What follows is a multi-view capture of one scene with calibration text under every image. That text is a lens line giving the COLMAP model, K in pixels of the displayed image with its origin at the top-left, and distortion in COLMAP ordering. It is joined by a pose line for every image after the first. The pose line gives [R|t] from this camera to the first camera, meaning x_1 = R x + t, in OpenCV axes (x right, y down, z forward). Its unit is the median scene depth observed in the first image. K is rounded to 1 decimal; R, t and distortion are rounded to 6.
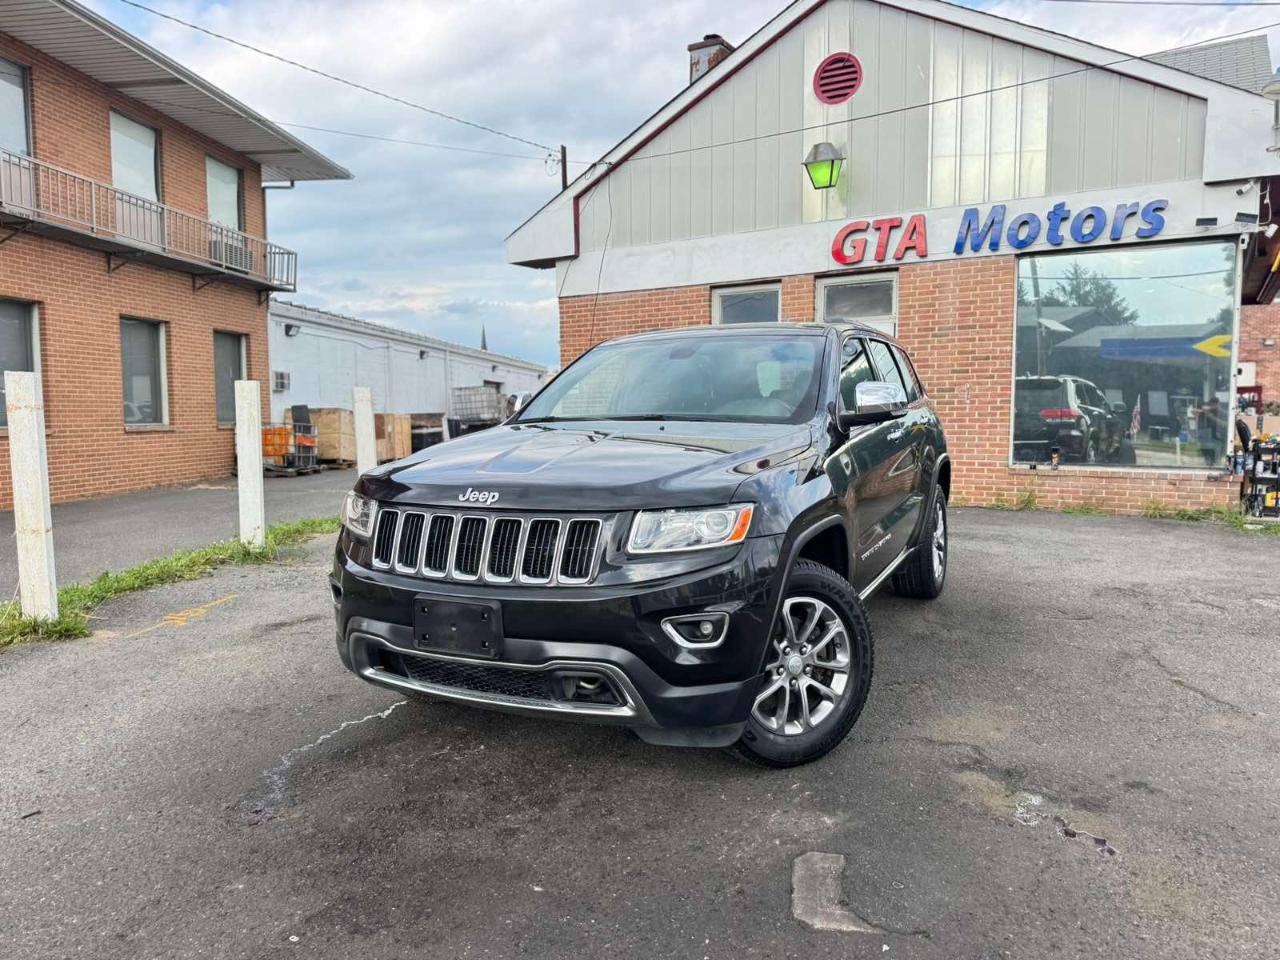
lens RADIAL K [[912.7, 0, 637.8], [0, 912.7, 482.2], [0, 0, 1]] dist [0.038324, -0.057693]
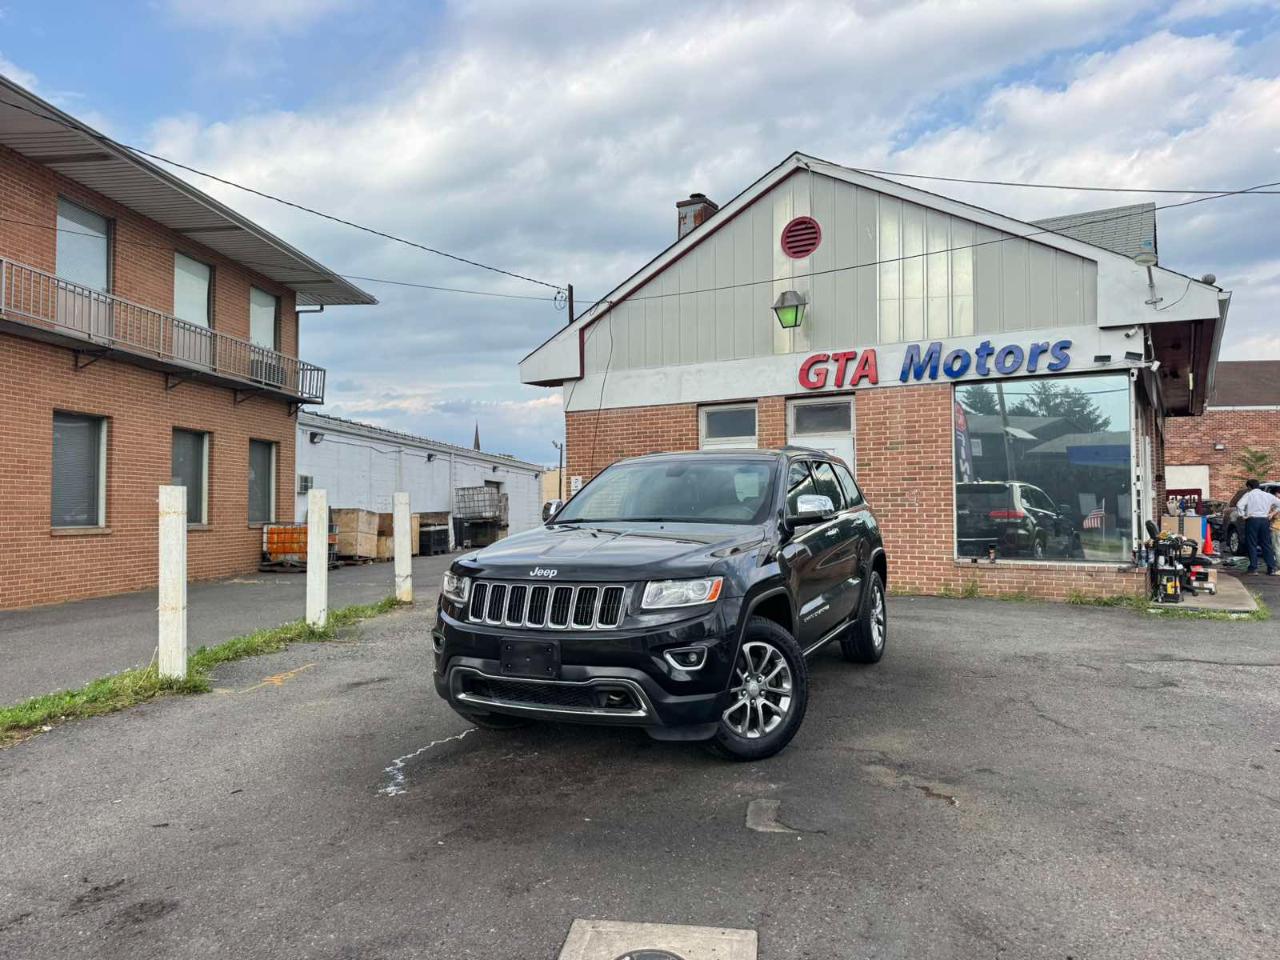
lens RADIAL K [[902.3, 0, 640.0], [0, 902.3, 480.0], [0, 0, 1]] dist [0.107646, -0.166825]
pose [[0.999915, 0.000410, 0.013016, -0.009987], [0.001019, 0.993976, -0.109589, 0.008266], [-0.012982, 0.109593, 0.993892, -0.161905]]
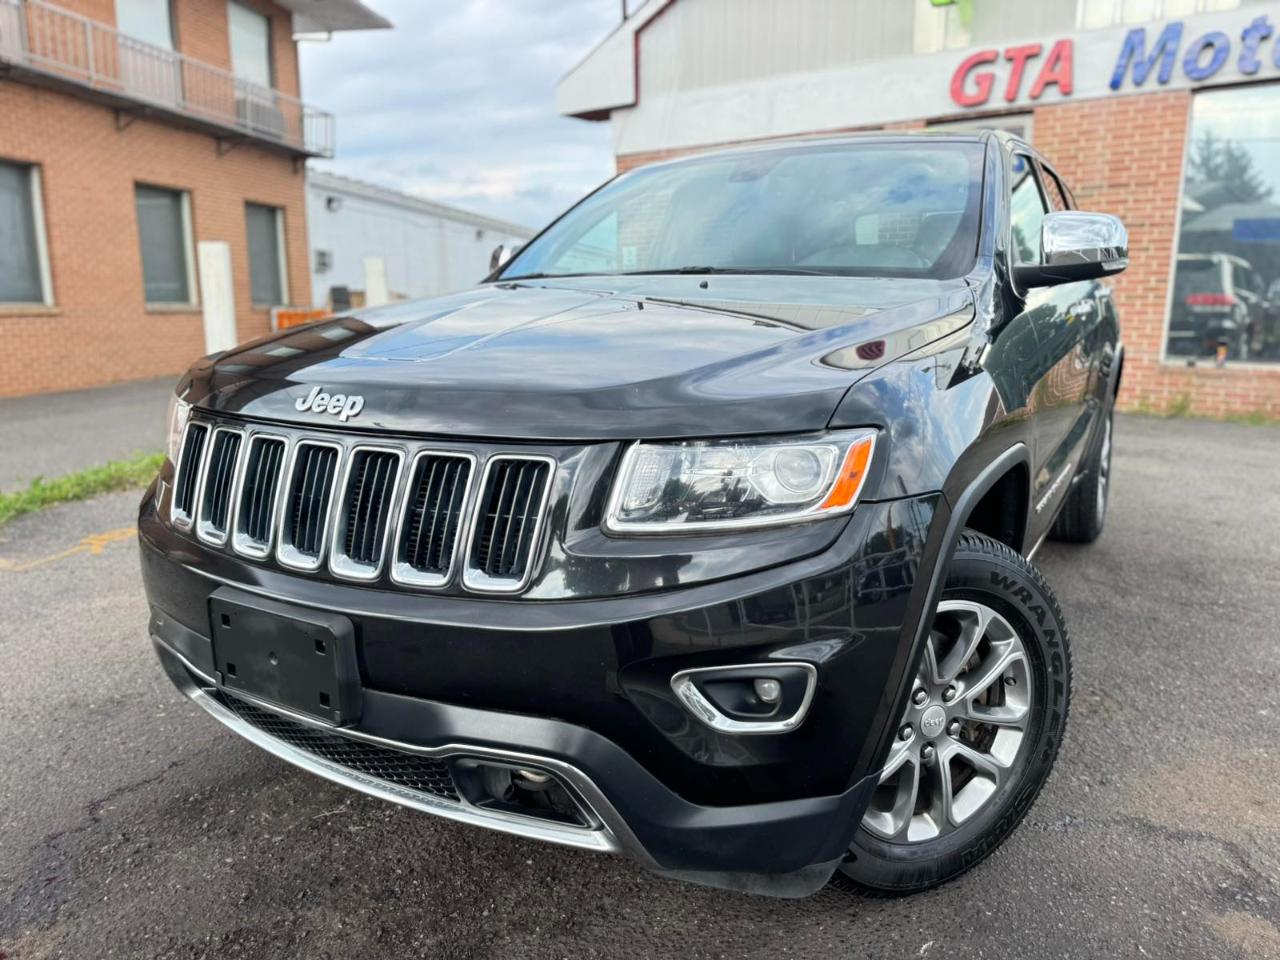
lens RADIAL K [[919.5, 0, 642.2], [0, 919.5, 481.7], [0, 0, 1]] dist [-0.001230, -0.002052]
pose [[0.996979, 0.023228, -0.074117, 0.012243], [-0.014458, 0.993058, 0.116732, -0.001057], [0.076314, -0.115308, 0.990394, 0.152641]]
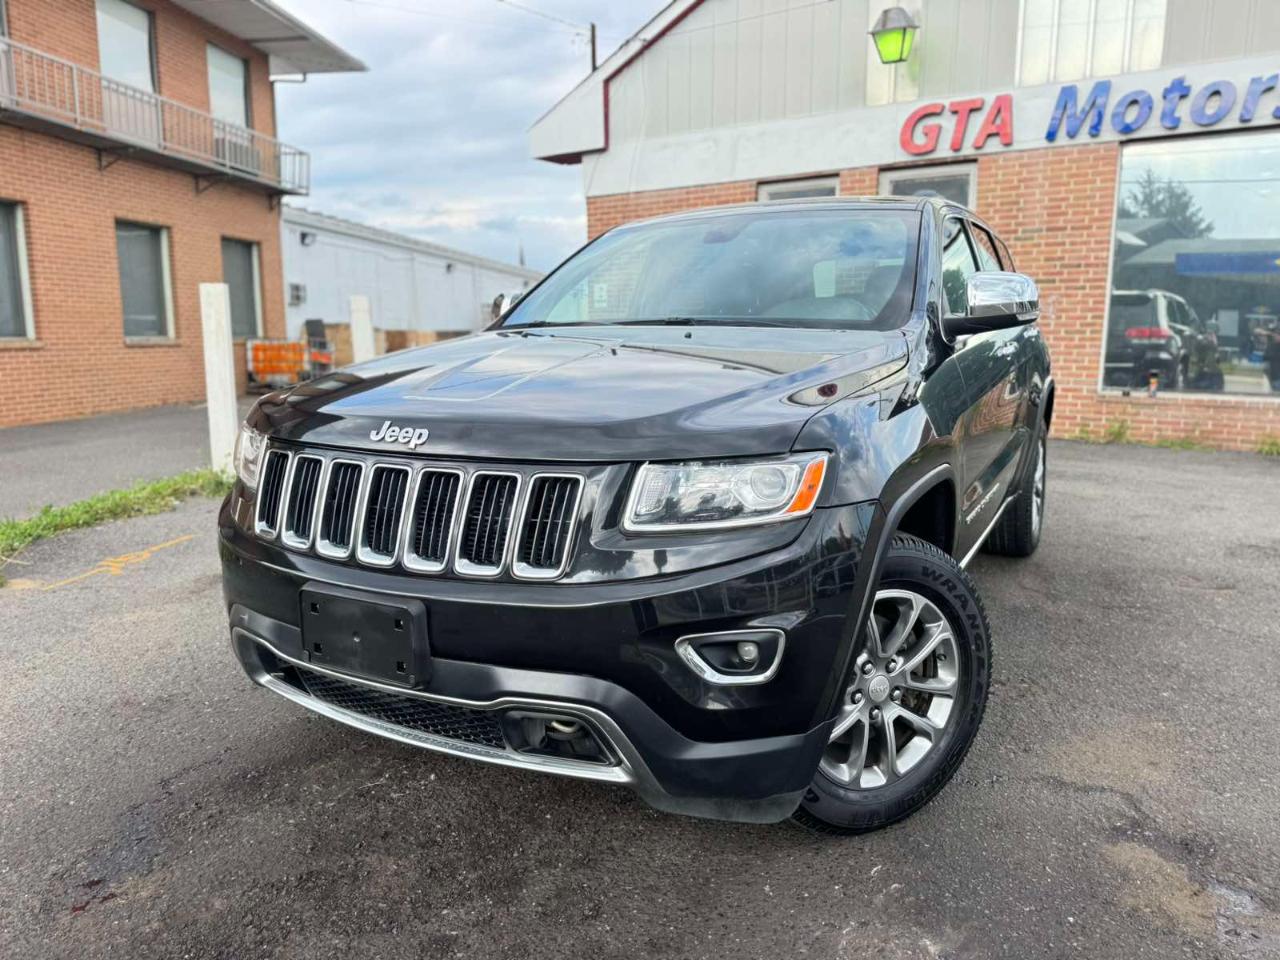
lens RADIAL K [[912.7, 0, 637.8], [0, 912.7, 482.2], [0, 0, 1]] dist [0.038324, -0.057693]
pose [[0.999043, 0.014597, -0.041225, 0.006760], [-0.011020, 0.996261, 0.085684, -0.002482], [0.042321, -0.085147, 0.995469, 0.110179]]
